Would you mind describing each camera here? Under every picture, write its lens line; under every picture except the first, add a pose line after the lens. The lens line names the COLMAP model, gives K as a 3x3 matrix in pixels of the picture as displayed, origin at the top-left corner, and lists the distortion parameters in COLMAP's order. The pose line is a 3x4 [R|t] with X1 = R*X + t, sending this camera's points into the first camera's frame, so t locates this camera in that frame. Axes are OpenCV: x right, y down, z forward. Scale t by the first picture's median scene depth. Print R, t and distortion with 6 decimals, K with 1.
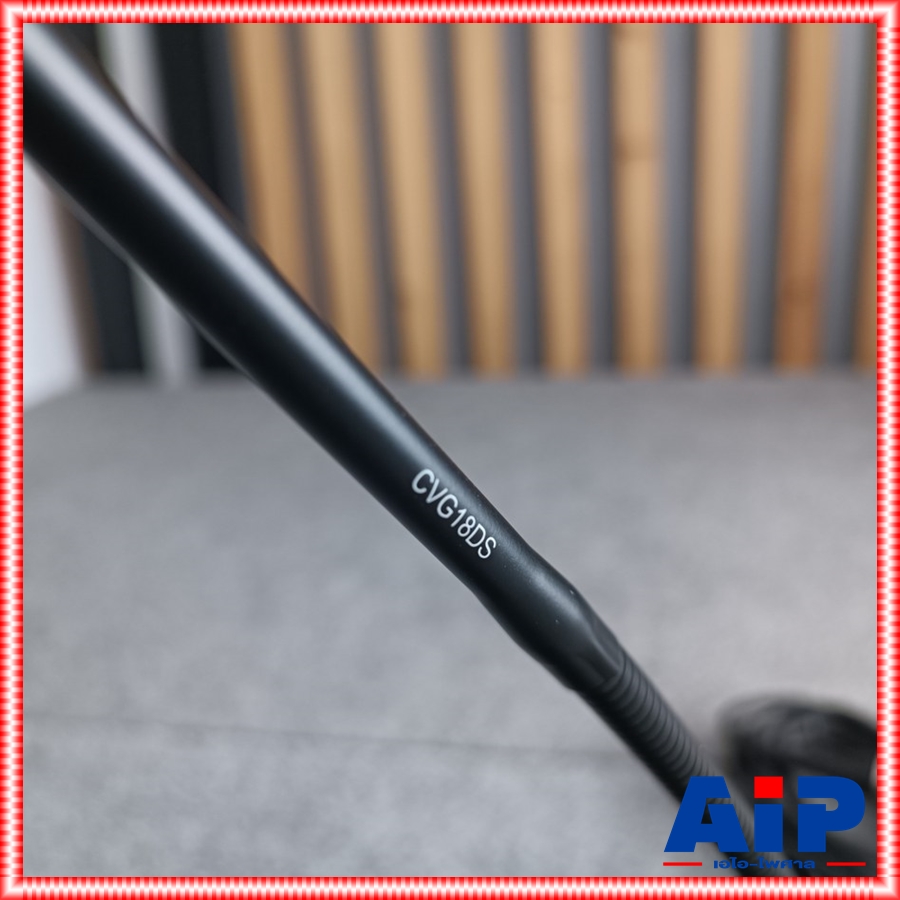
lens RADIAL K [[956.1, 0, 449.8], [0, 956.1, 450.2], [0, 0, 1]] dist [-0.001031, 0.000000]
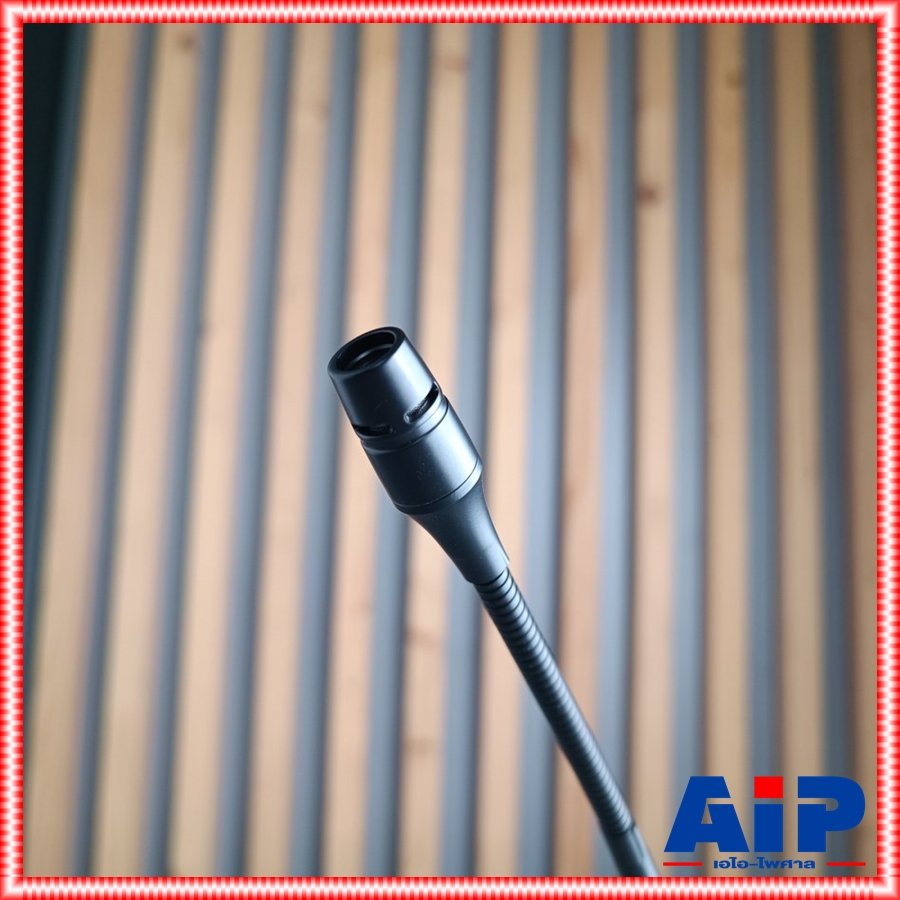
lens RADIAL K [[956.1, 0, 450.2], [0, 956.1, 449.9], [0, 0, 1]] dist [-0.001031, 0.000000]
pose [[1.000000, 0.000049, 0.000171, 0.150958], [-0.000048, 1.000000, -0.000285, -0.000017], [-0.000171, 0.000285, 1.000000, 0.000000]]
